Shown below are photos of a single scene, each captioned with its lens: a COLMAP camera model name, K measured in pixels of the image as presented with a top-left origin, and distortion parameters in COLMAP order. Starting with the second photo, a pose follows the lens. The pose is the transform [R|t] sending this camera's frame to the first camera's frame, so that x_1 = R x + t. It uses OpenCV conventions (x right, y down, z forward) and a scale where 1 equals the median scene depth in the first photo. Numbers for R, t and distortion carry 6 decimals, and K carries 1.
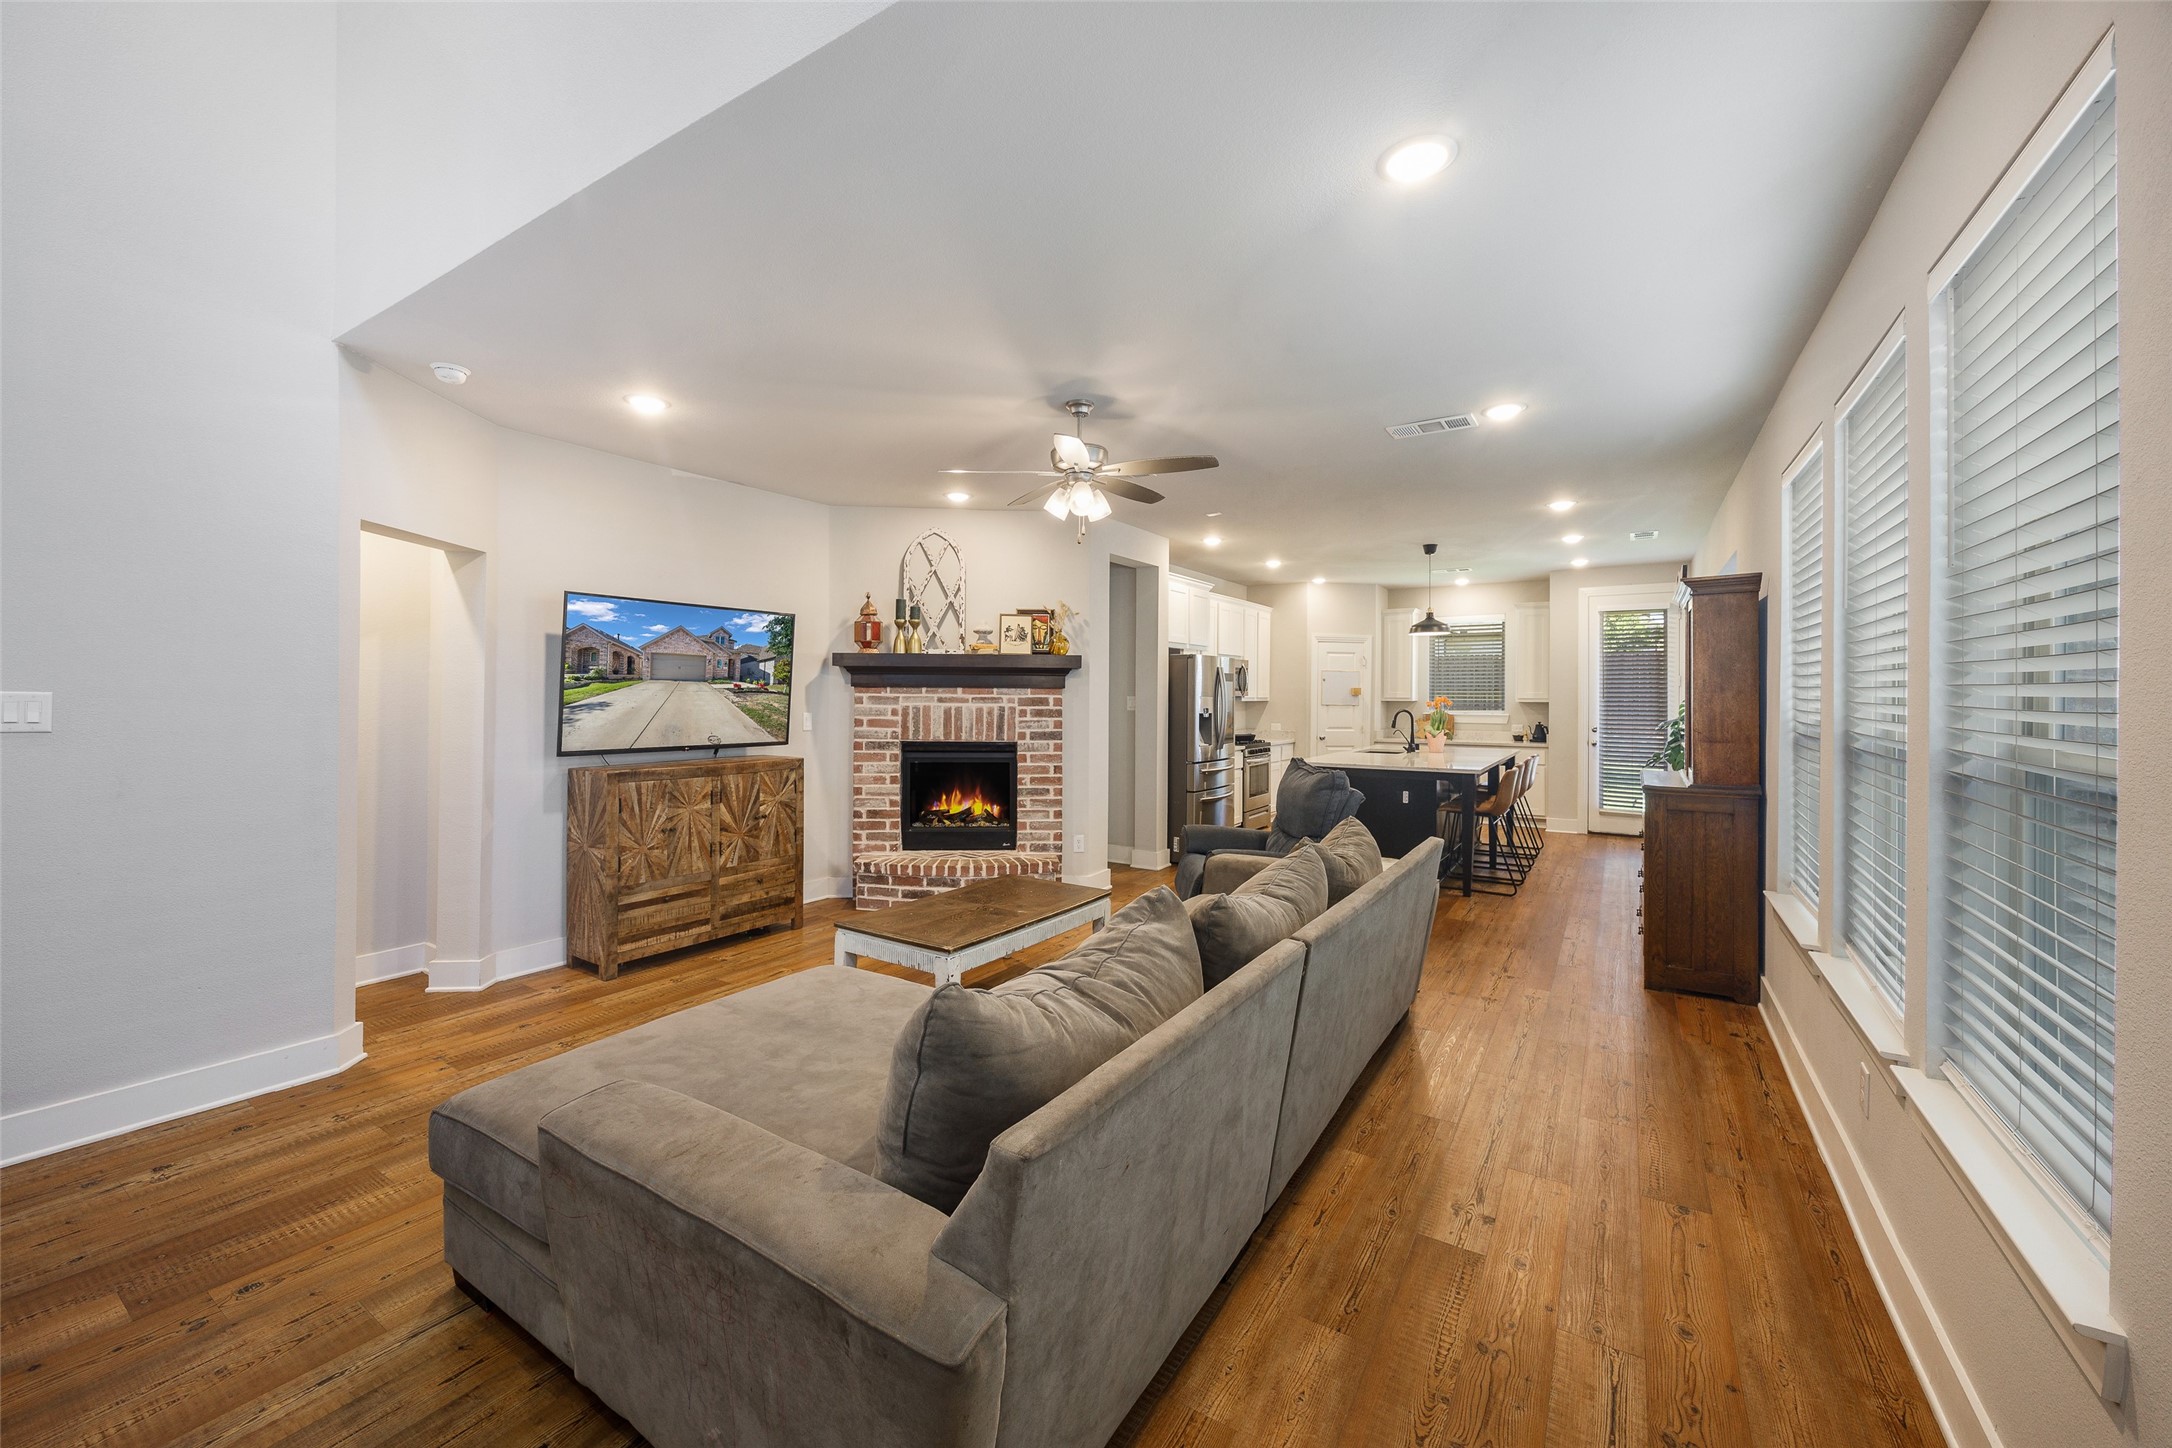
lens RADIAL K [[903.9, 0, 1103.0], [0, 903.9, 705.7], [0, 0, 1]] dist [-0.001599, -0.000718]
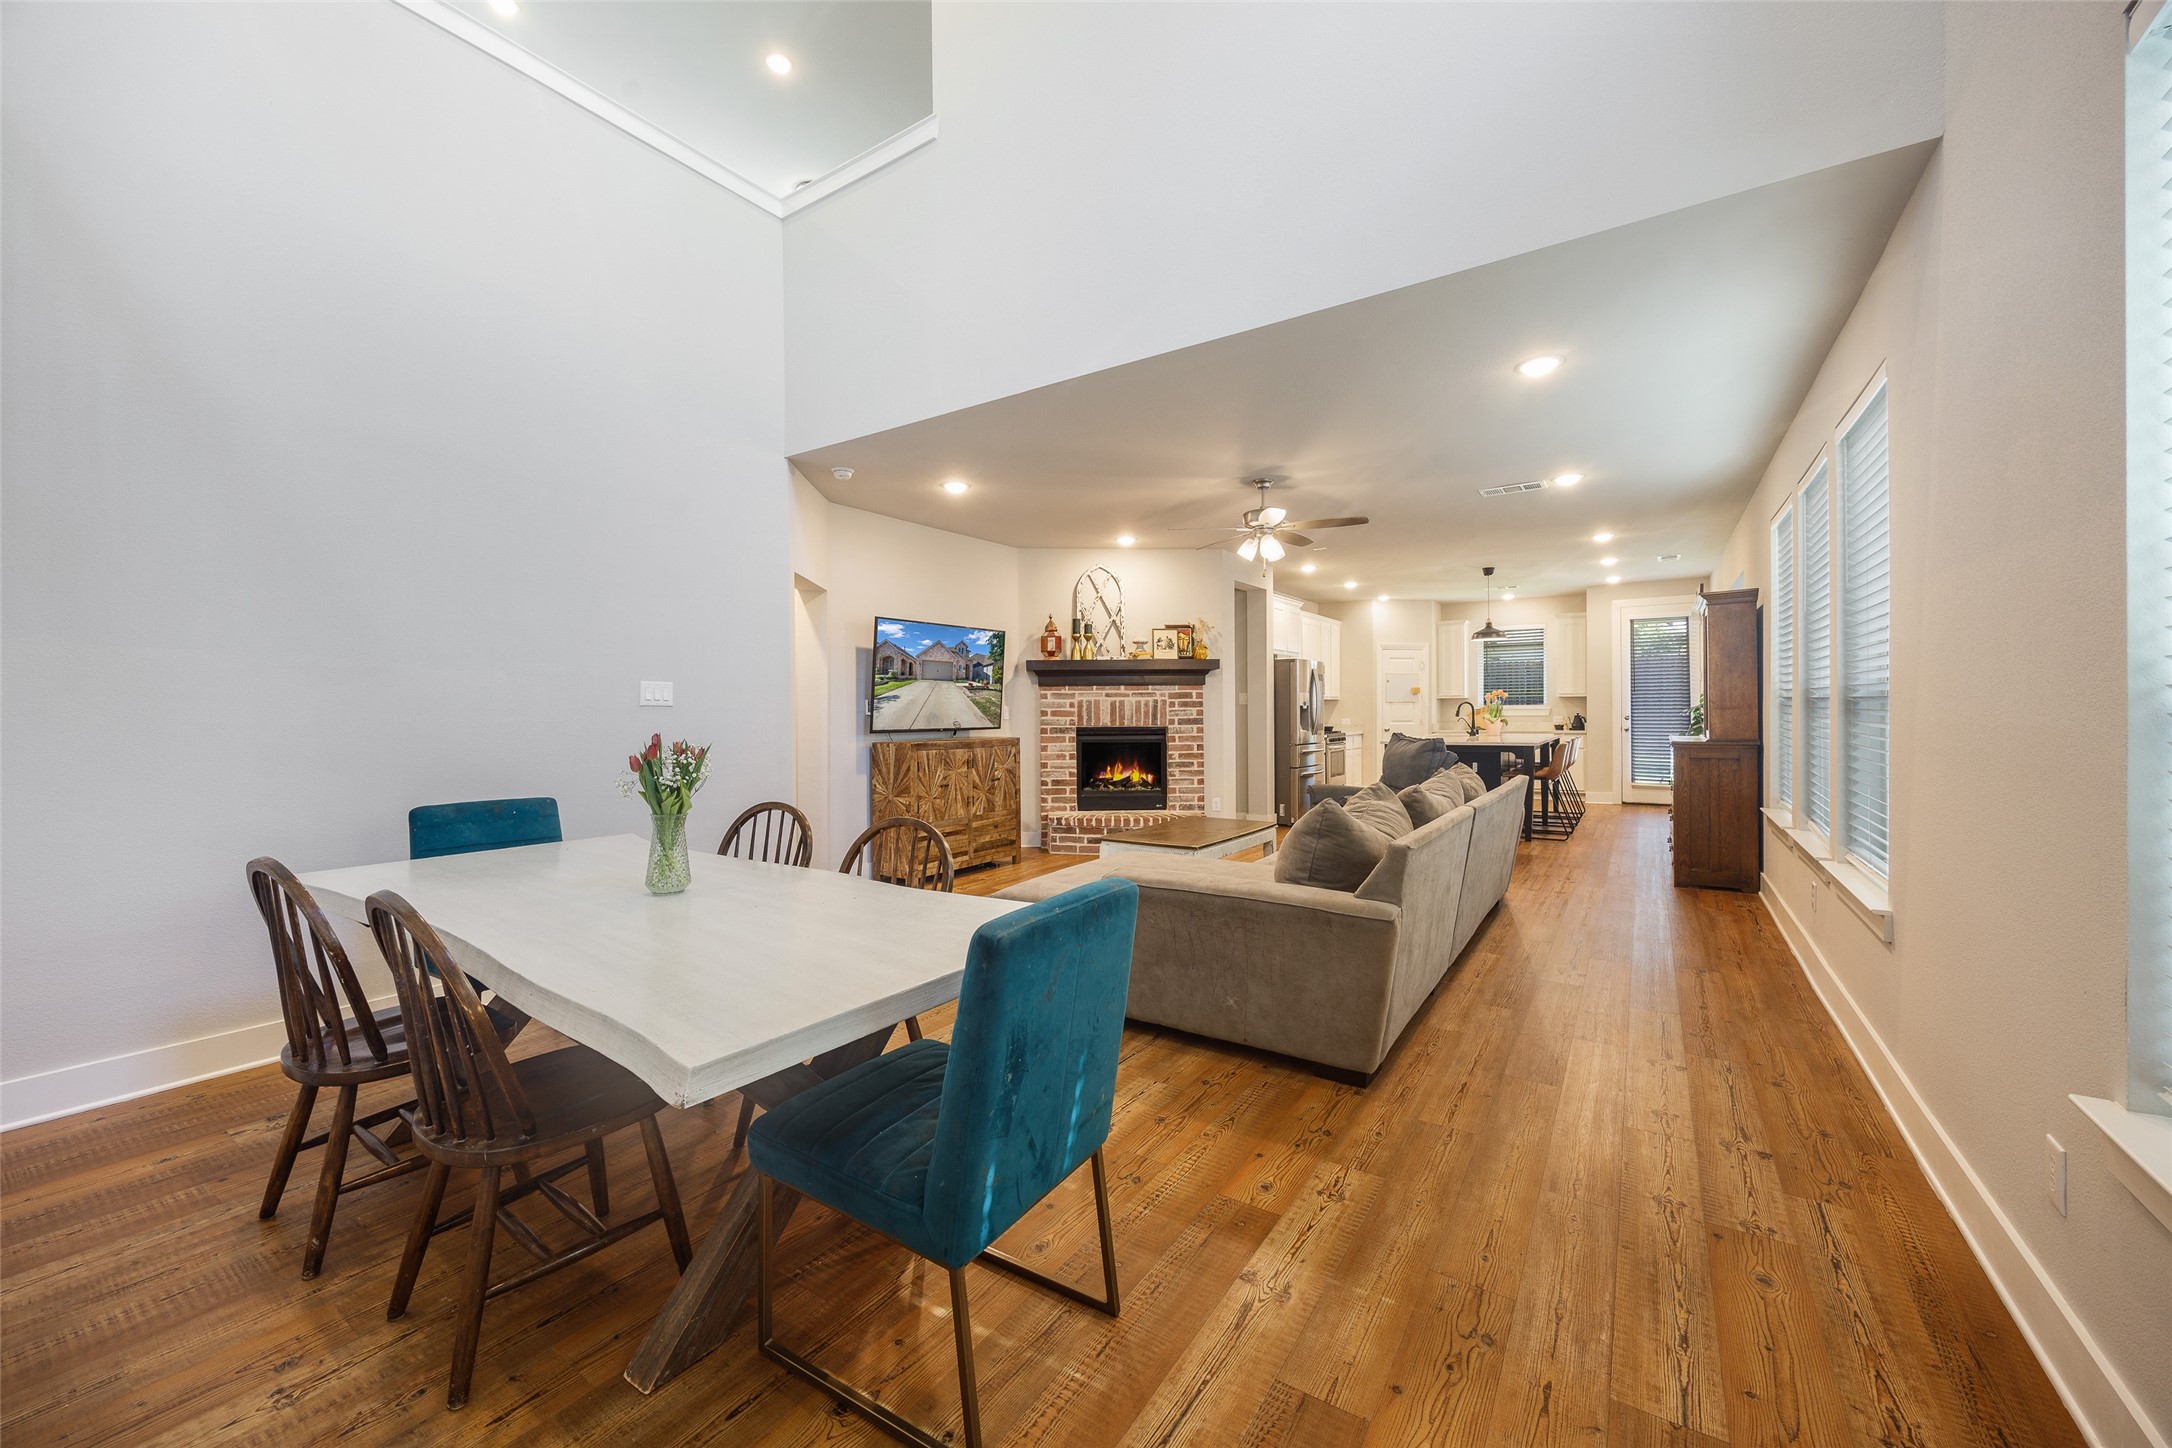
lens RADIAL K [[844.8, 0, 1078.2], [0, 844.8, 716.2], [0, 0, 1]] dist [-0.000922, 0.000210]
pose [[0.997464, -0.009744, -0.070505, -0.153570], [0.009686, 0.999952, -0.001153, 0.028337], [0.070513, 0.000467, 0.997511, -0.249766]]
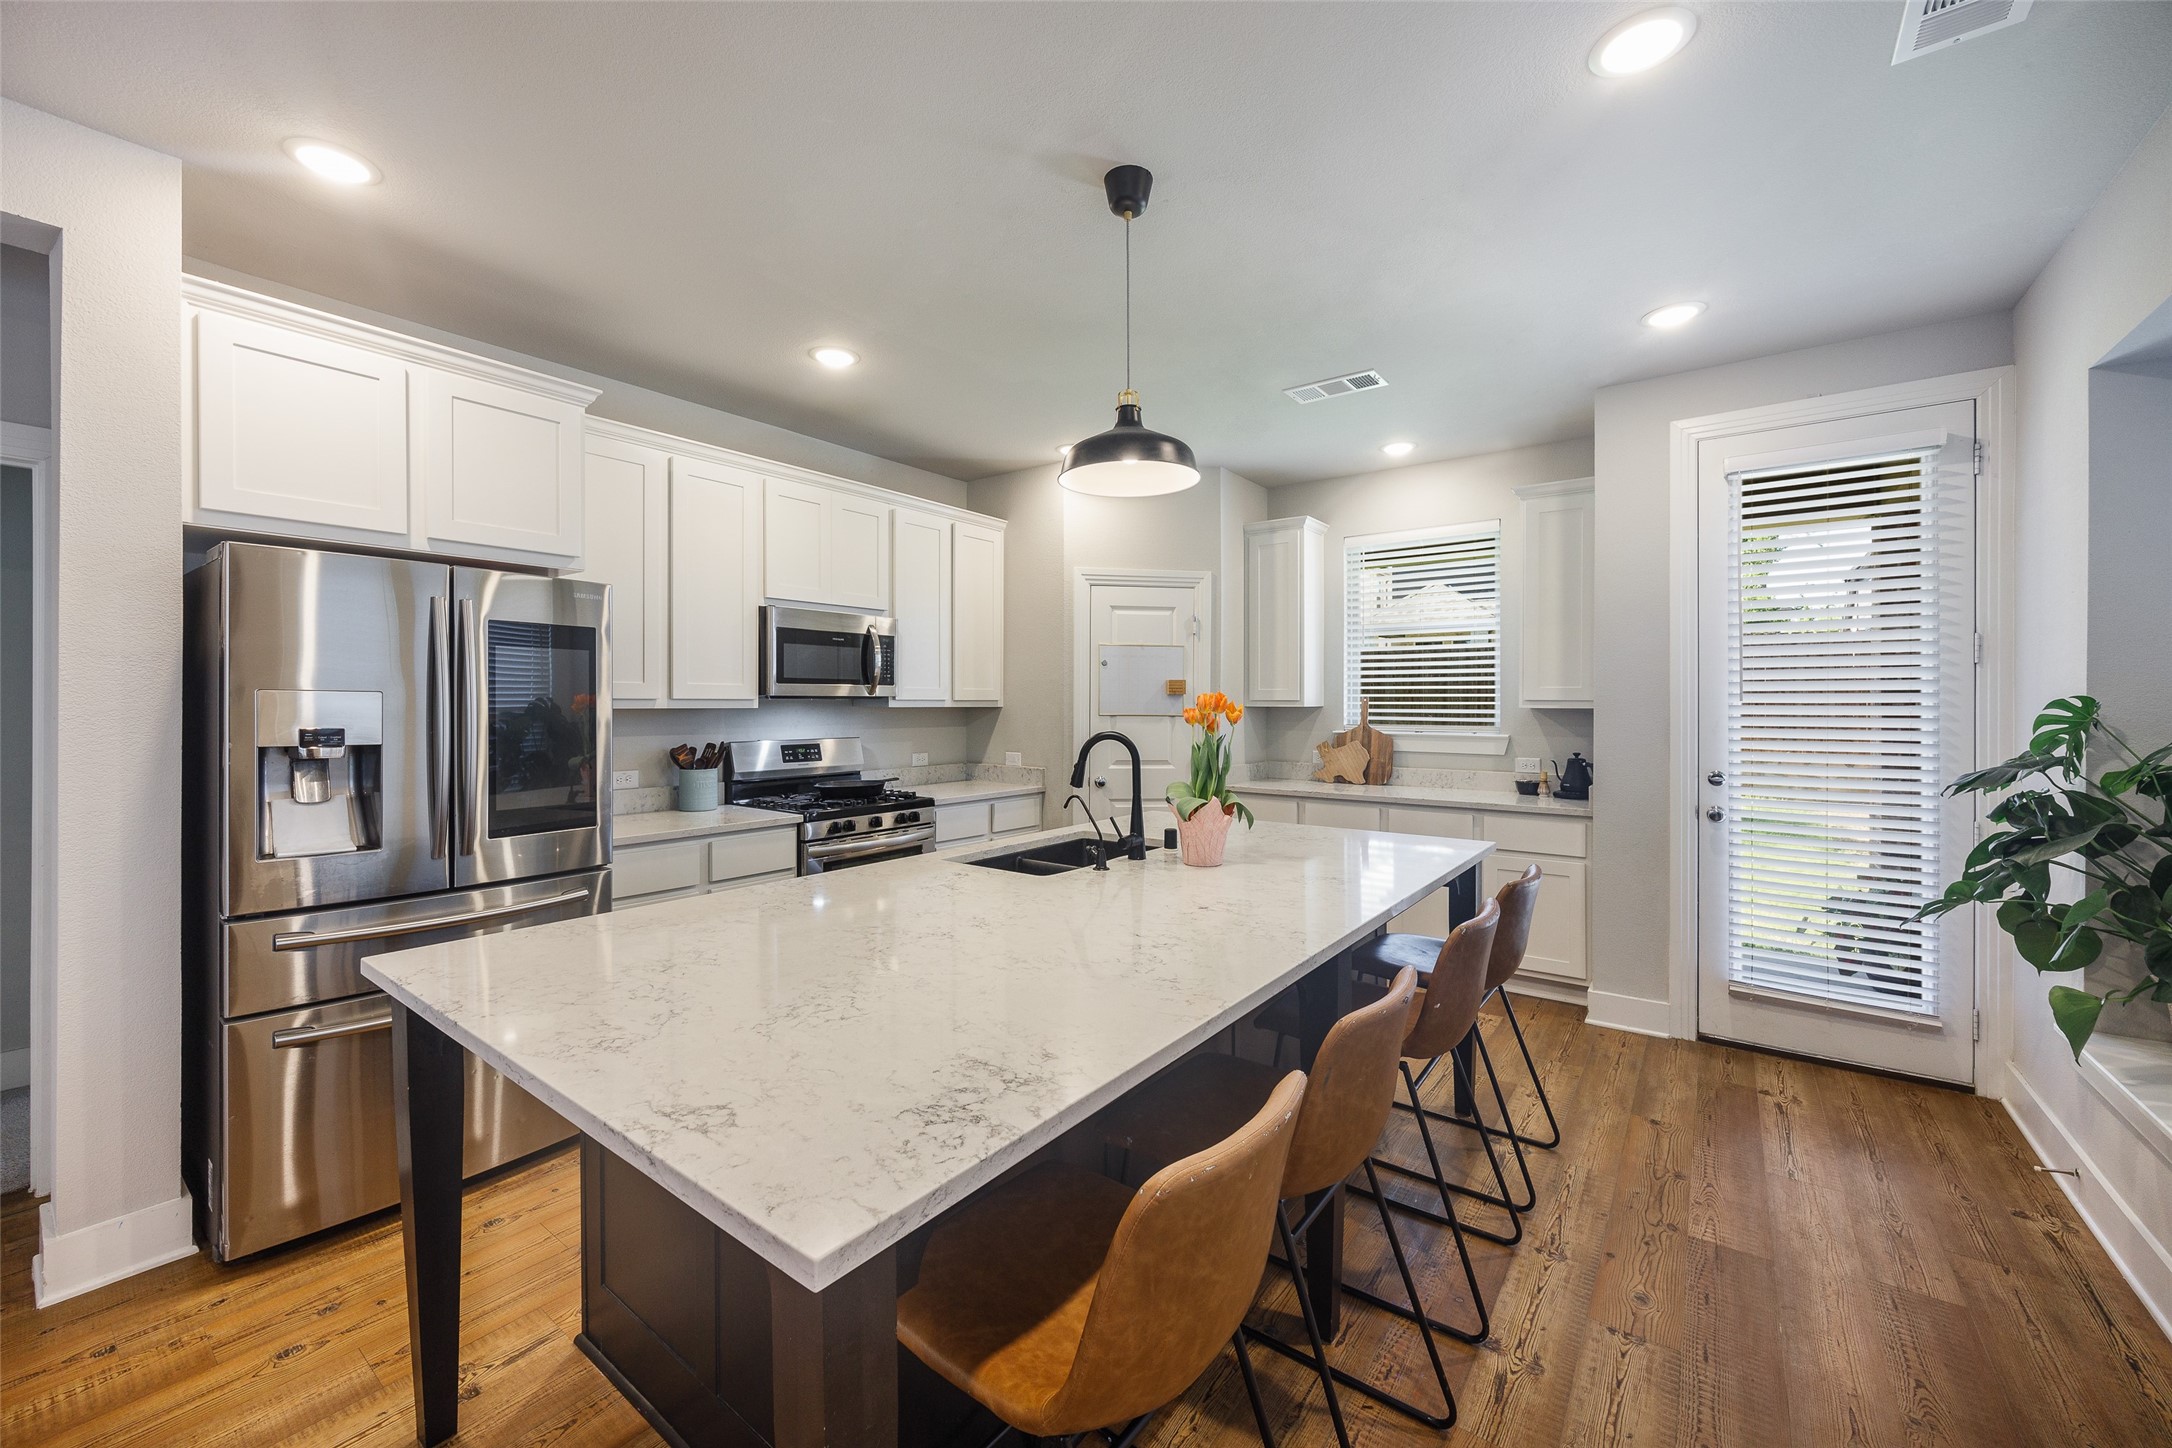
lens RADIAL K [[844.8, 0, 1097.8], [0, 844.8, 707.5], [0, 0, 1]] dist [-0.000922, 0.000210]
pose [[0.993993, -0.001380, -0.109435, 0.525773], [0.000877, 0.999989, -0.004649, -0.004689], [0.109441, 0.004525, 0.993983, 1.000658]]
